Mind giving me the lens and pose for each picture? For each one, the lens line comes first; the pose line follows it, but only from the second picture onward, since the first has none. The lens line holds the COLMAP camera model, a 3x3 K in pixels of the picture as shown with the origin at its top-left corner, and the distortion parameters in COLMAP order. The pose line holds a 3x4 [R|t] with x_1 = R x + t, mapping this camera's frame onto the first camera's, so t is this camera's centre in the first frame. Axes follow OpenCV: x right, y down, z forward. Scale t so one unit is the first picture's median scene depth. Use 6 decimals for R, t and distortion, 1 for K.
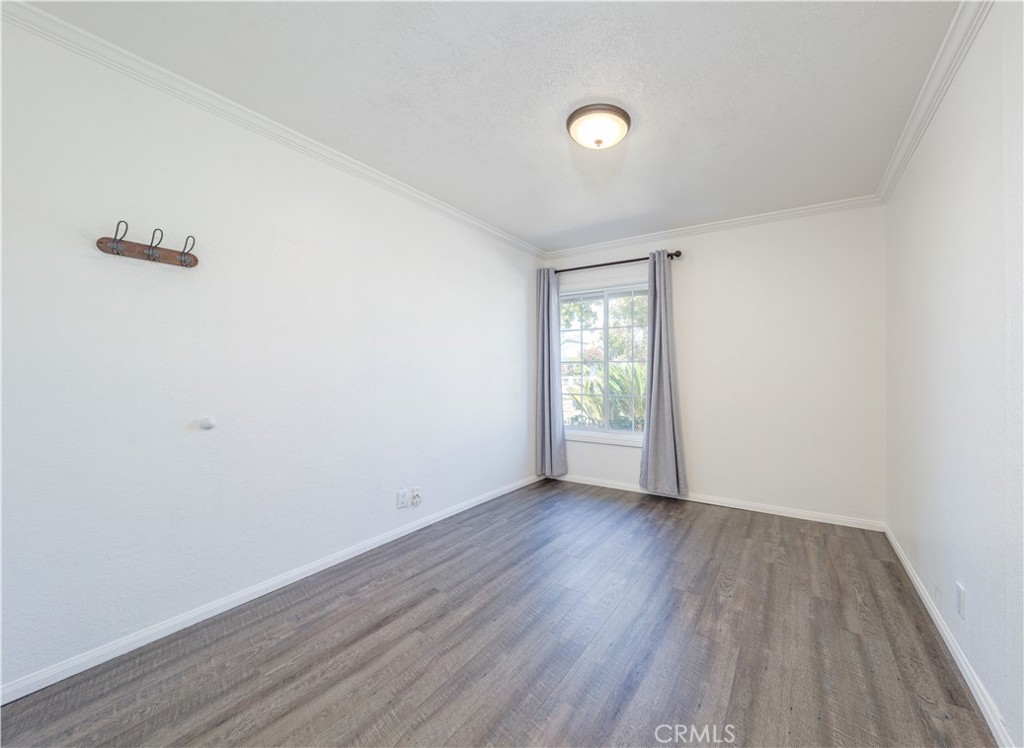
lens RADIAL K [[469.8, 0, 508.8], [0, 469.8, 379.8], [0, 0, 1]] dist [0.016800, 0.000310]
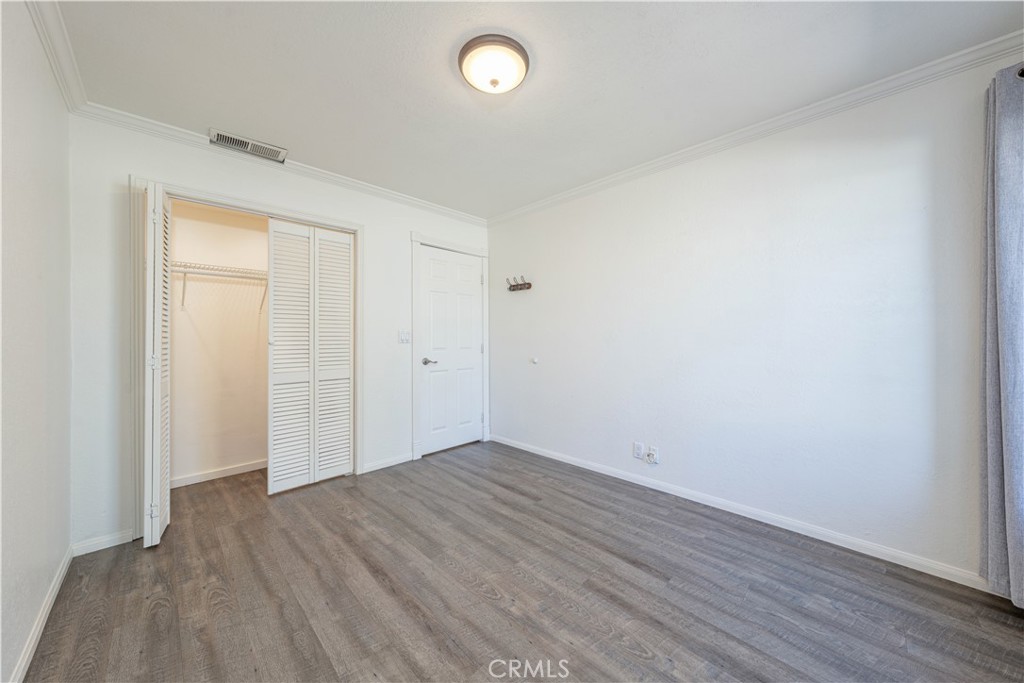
lens RADIAL K [[348.6, 0, 512.4], [0, 348.6, 338.9], [0, 0, 1]] dist [0.012716, 0.000056]
pose [[-0.240240, 0.000864, -0.970713, 0.754661], [-0.012408, 0.999915, 0.003961, -0.007067], [0.970634, 0.012996, -0.240209, 1.077909]]
